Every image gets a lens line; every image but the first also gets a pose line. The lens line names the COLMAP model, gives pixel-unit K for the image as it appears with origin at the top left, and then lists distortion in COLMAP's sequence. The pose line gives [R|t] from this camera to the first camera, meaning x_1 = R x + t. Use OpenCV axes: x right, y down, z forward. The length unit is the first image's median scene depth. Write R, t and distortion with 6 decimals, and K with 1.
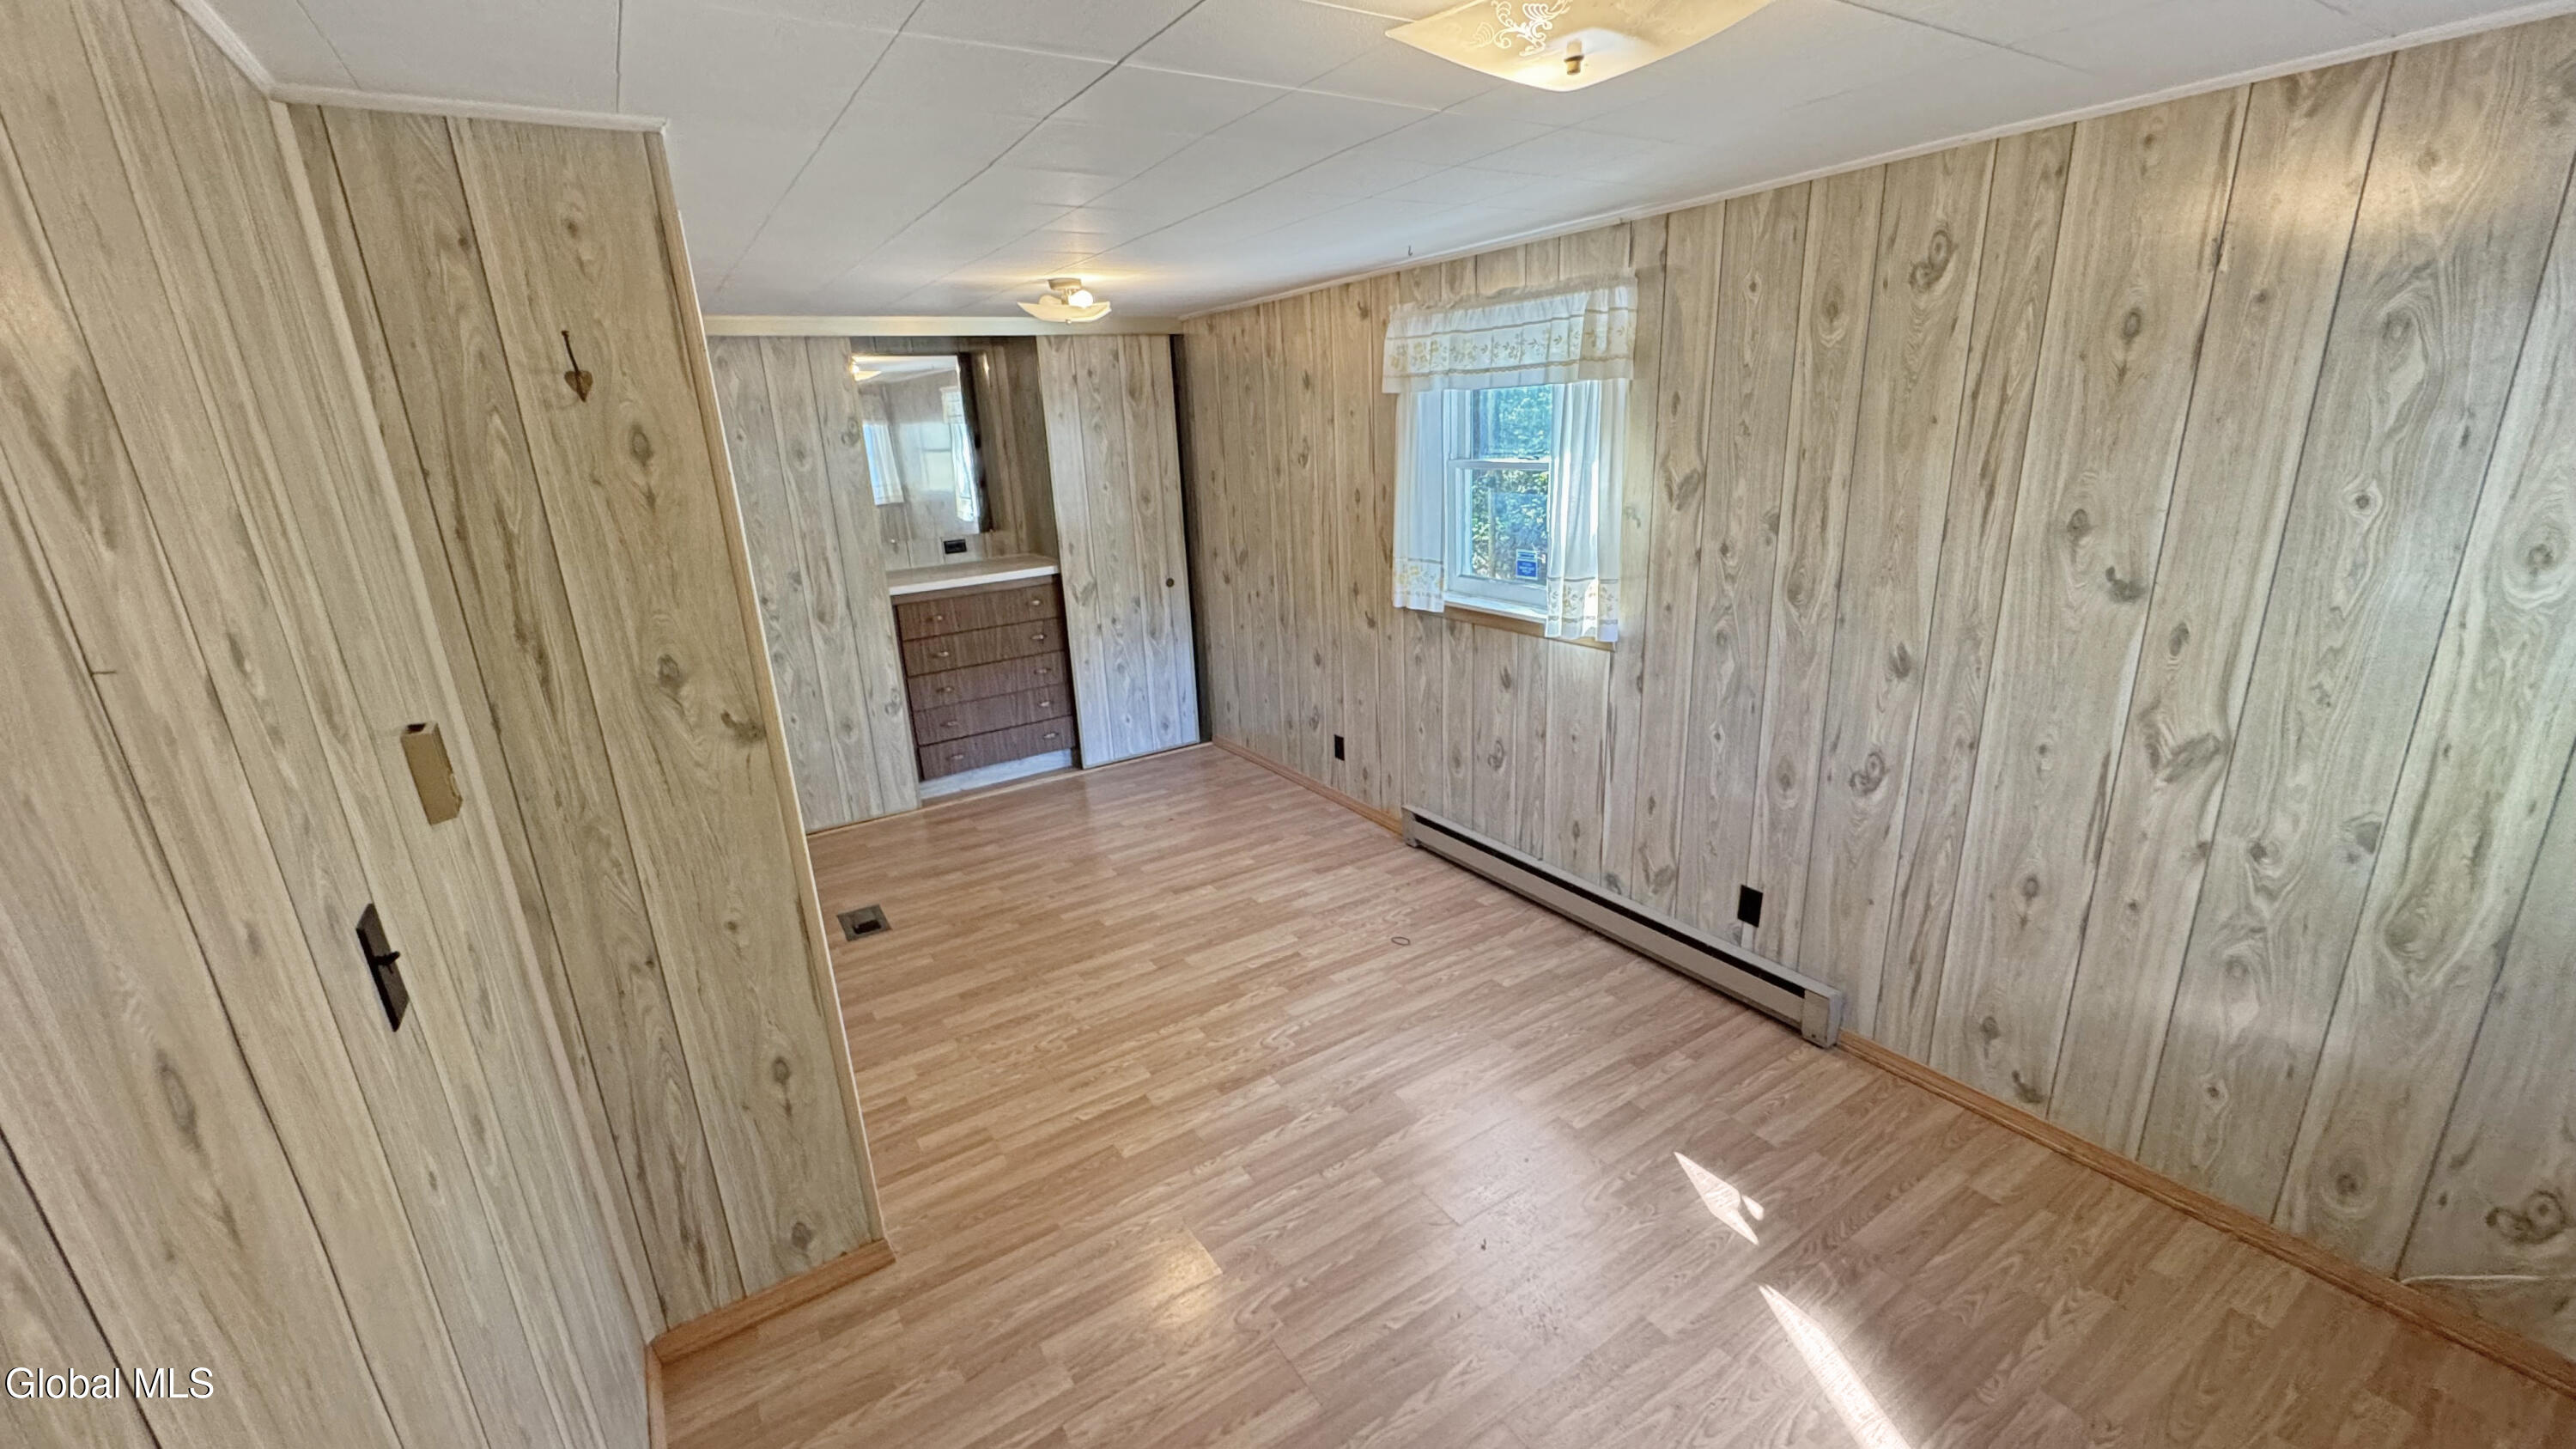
lens RADIAL K [[1023.9, 0, 1286.3], [0, 1023.9, 723.3], [0, 0, 1]] dist [-0.004734, -0.000442]
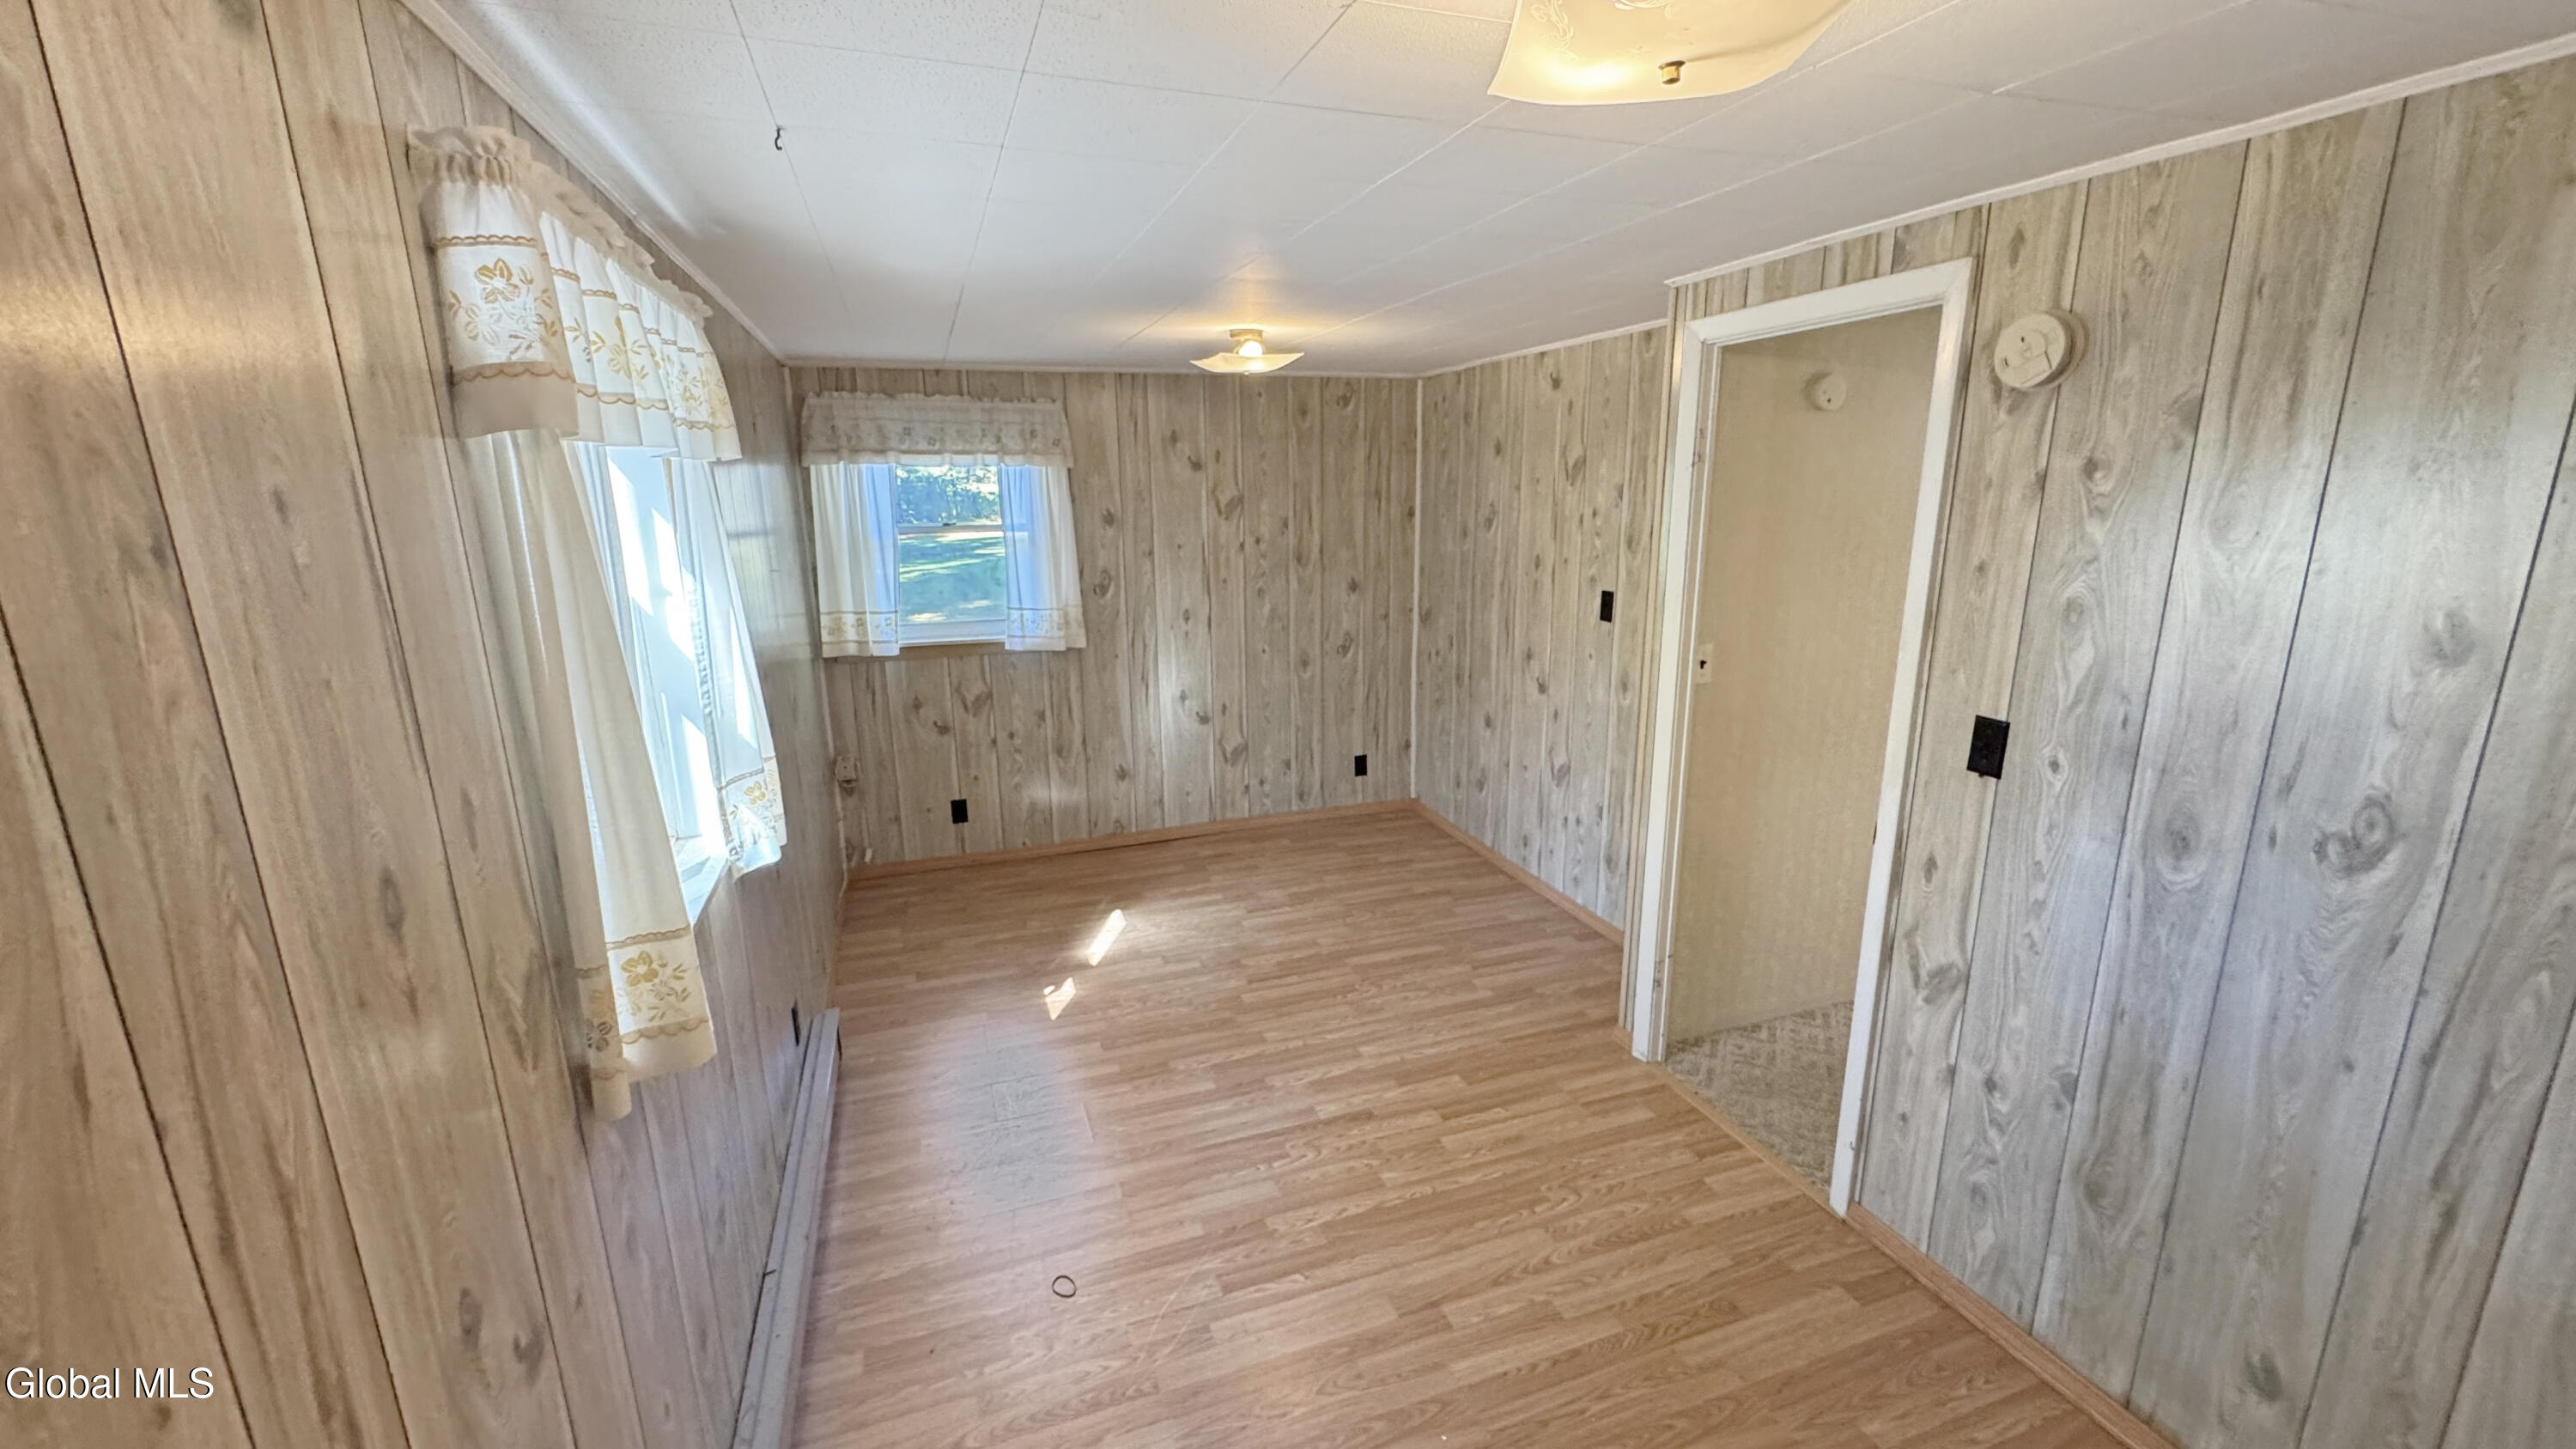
lens RADIAL K [[1023.9, 0, 1286.3], [0, 1023.9, 723.3], [0, 0, 1]] dist [-0.004734, -0.000442]
pose [[-0.971533, 0.006134, 0.236826, -0.161922], [0.123769, 0.865533, 0.485318, -0.352841], [-0.202004, 0.500814, -0.841653, 1.197682]]
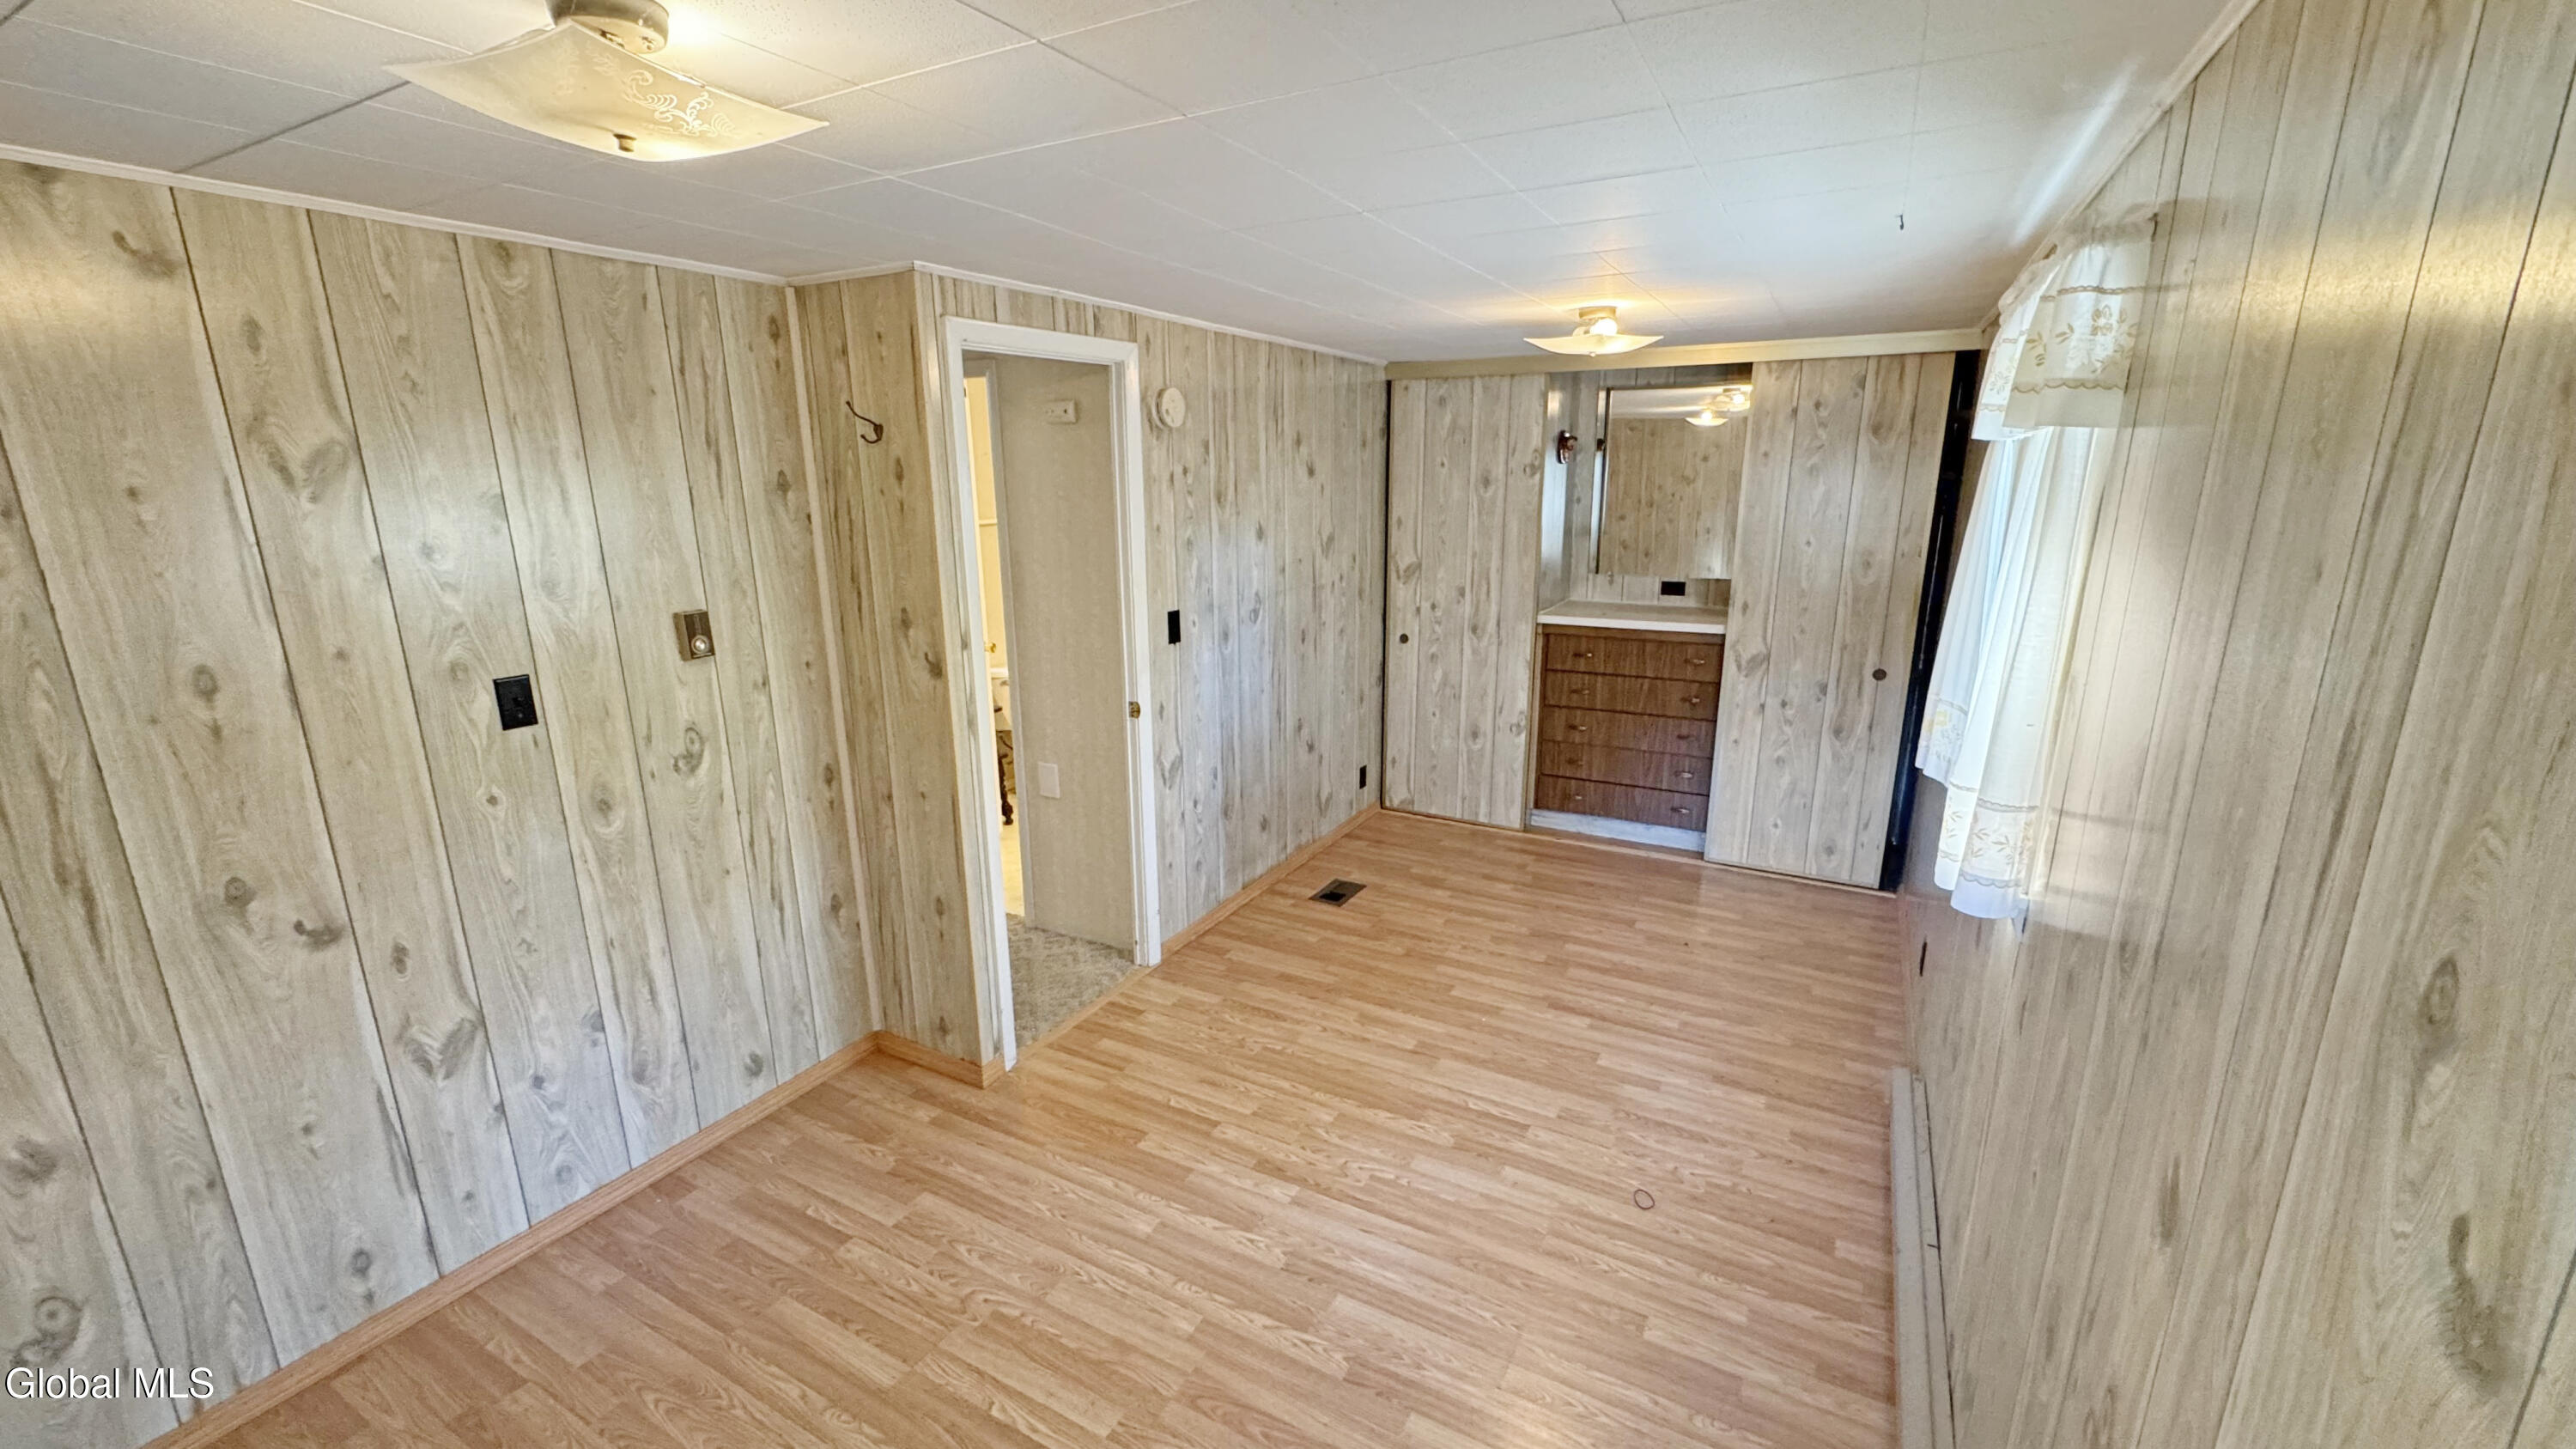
lens RADIAL K [[1023.9, 0, 1286.3], [0, 1023.9, 723.3], [0, 0, 1]] dist [-0.004734, -0.000442]
pose [[0.470899, 0.254431, -0.844701, 0.459262], [-0.269151, 0.953290, 0.137094, -0.121270], [0.840126, 0.162795, 0.517384, 0.327279]]
